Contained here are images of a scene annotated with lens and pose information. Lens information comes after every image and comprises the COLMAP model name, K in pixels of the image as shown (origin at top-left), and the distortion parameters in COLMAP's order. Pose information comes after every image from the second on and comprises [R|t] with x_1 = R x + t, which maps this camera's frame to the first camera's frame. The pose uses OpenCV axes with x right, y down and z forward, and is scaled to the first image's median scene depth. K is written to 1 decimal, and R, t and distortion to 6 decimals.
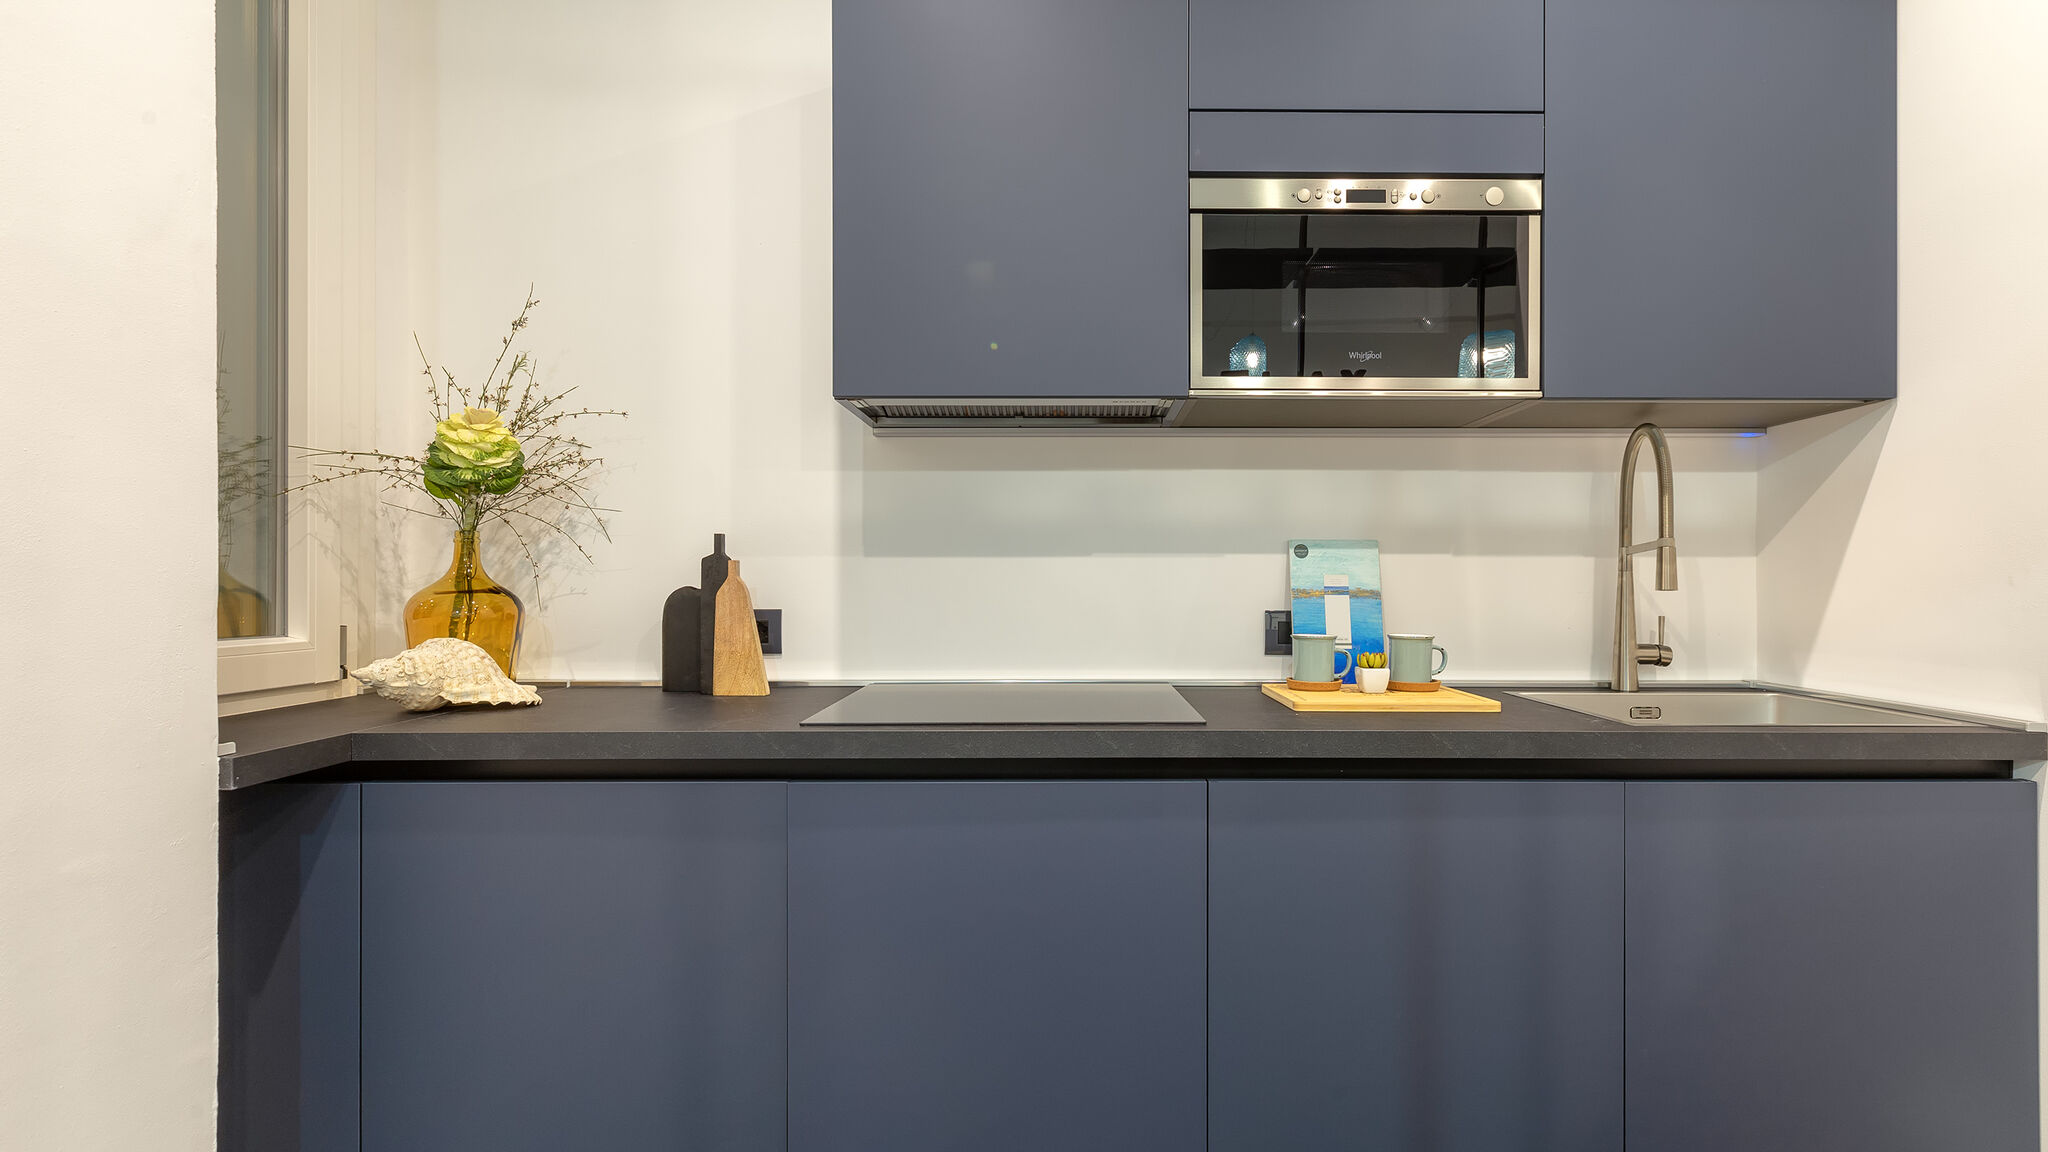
lens RADIAL K [[983.1, 0, 1112.0], [0, 983.1, 582.1], [0, 0, 1]] dist [0.001603, 0.000508]
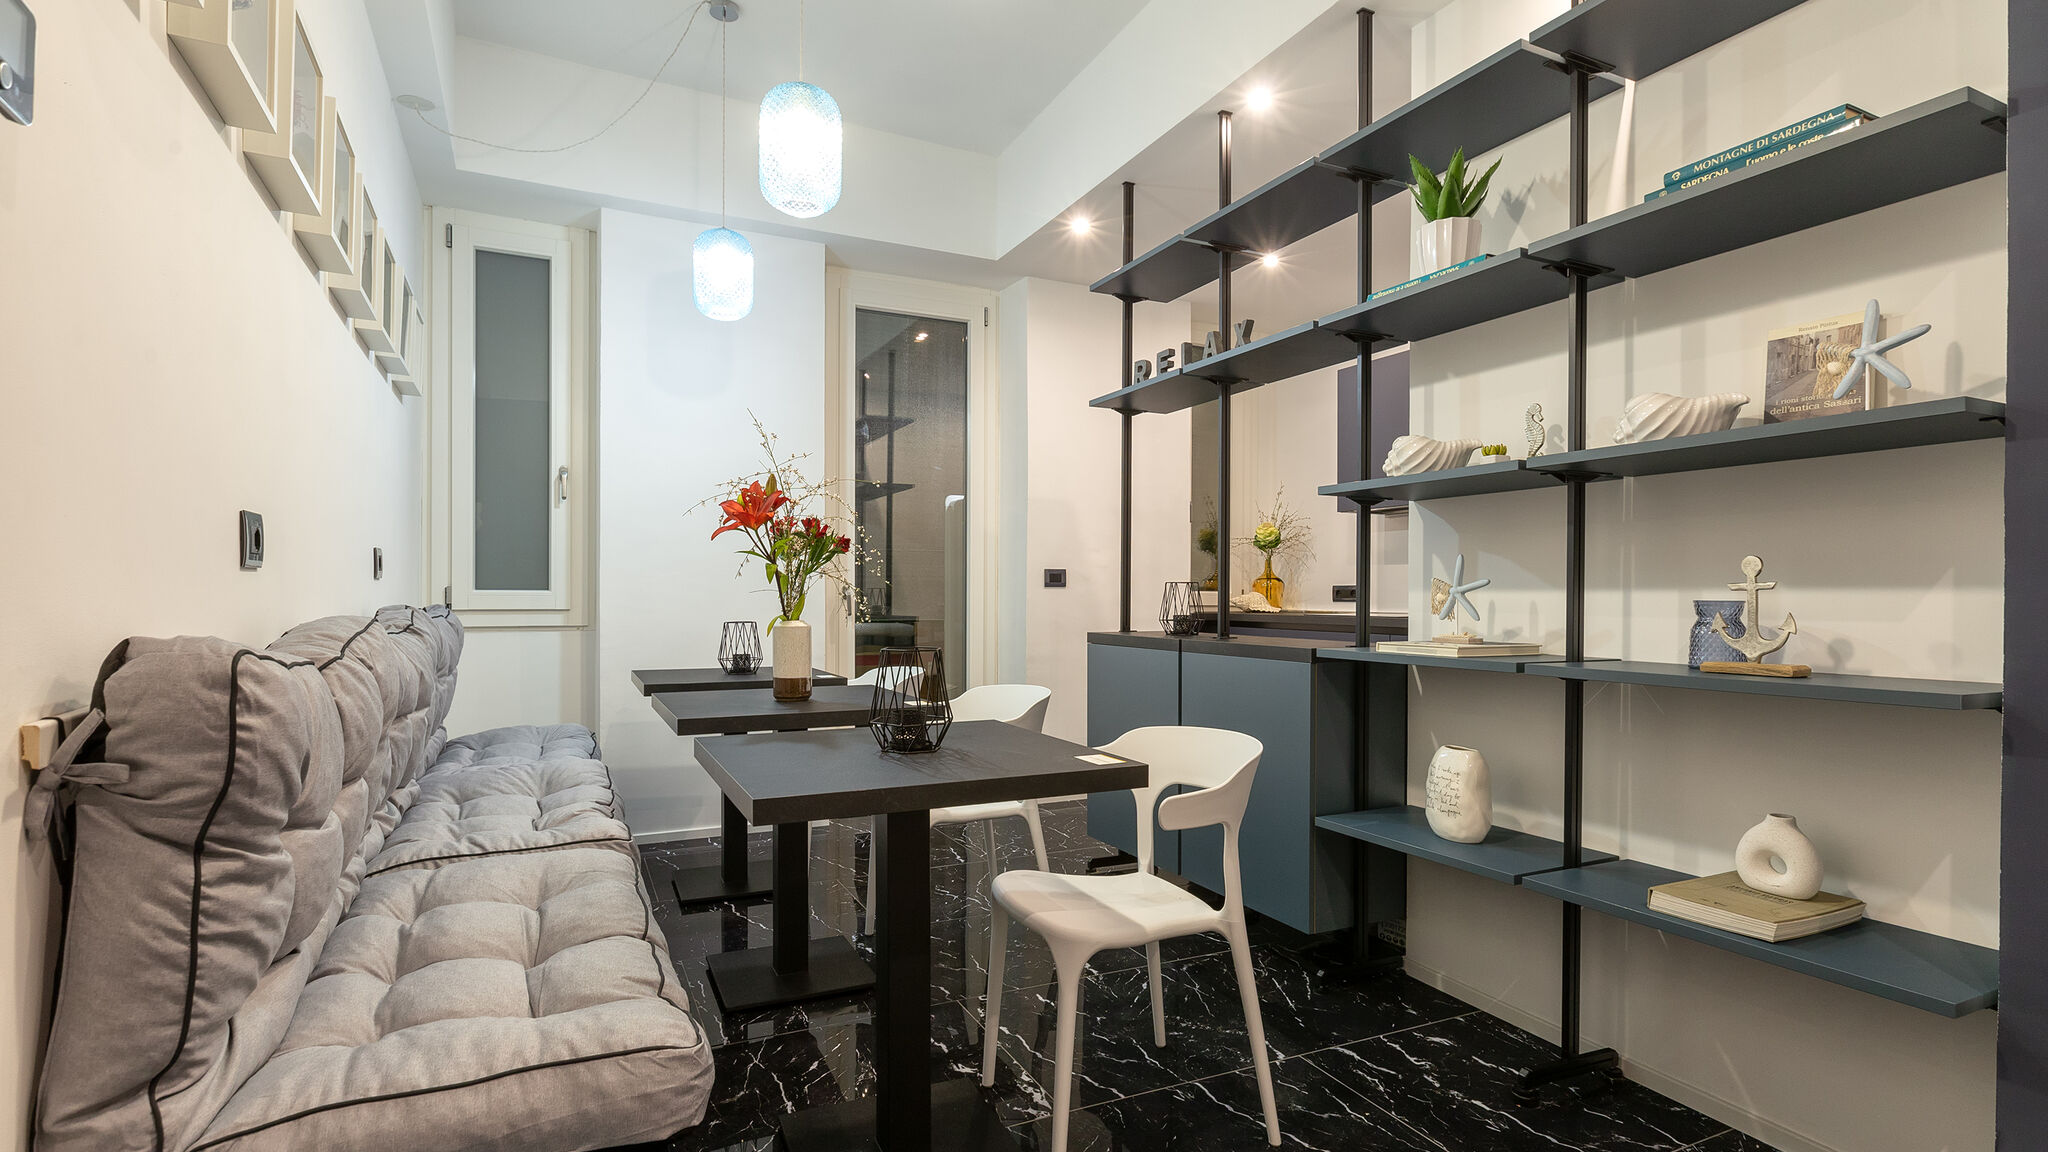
lens RADIAL K [[1008.6, 0, 1051.1], [0, 1008.6, 590.8], [0, 0, 1]] dist [-0.003108, -0.000073]
pose [[0.439006, -0.002242, -0.898482, 1.866018], [-0.005771, 0.999969, -0.005315, 0.065672], [0.898466, 0.007519, 0.438979, -1.009187]]
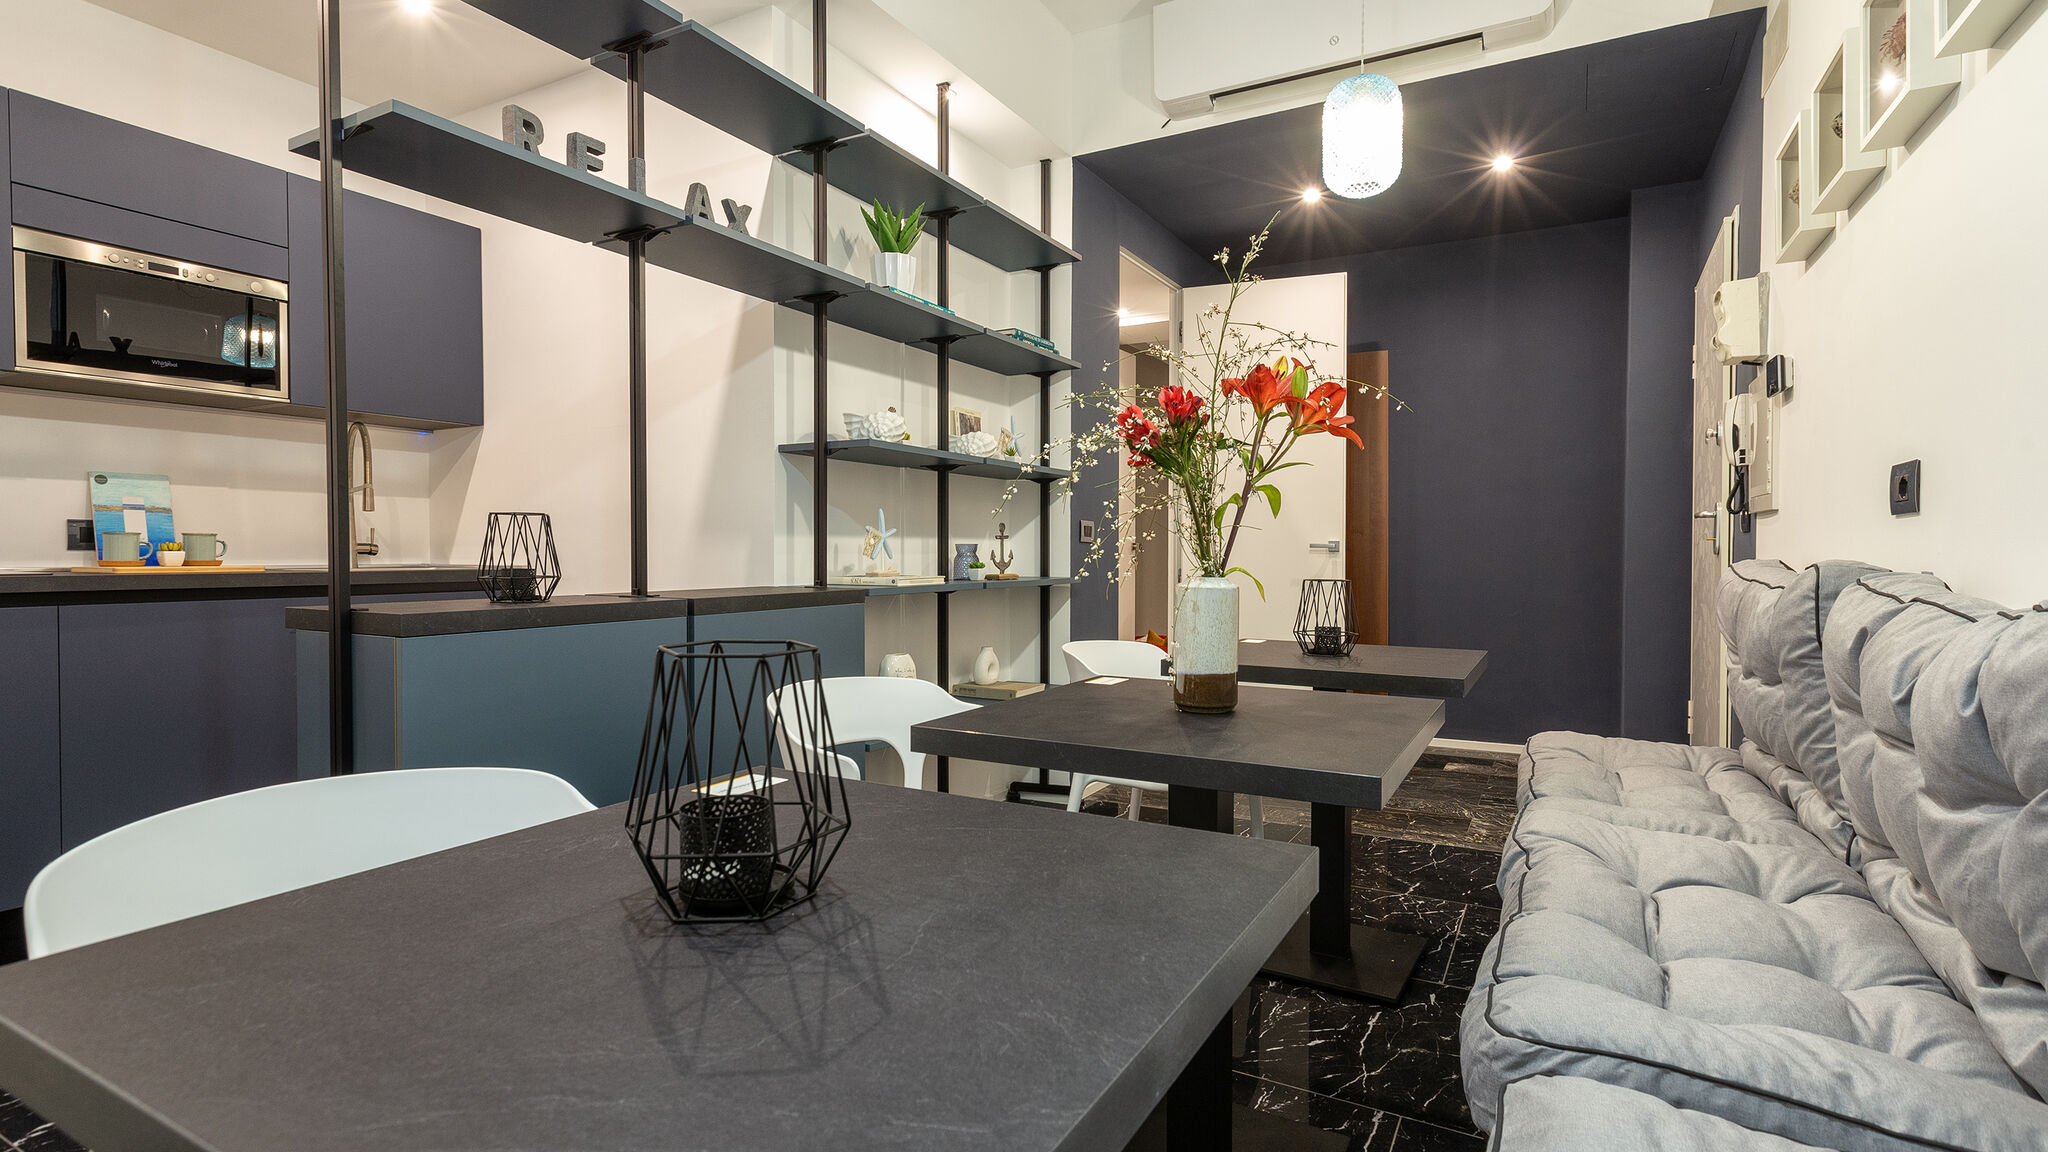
lens RADIAL K [[942.2, 0, 1032.3], [0, 942.2, 567.5], [0, 0, 1]] dist [0.001179, 0.000248]
pose [[0.498057, -0.016693, 0.866984, -0.365219], [-0.001063, 0.999802, 0.019861, 0.076145], [-0.867144, -0.010813, 0.497940, -0.980489]]
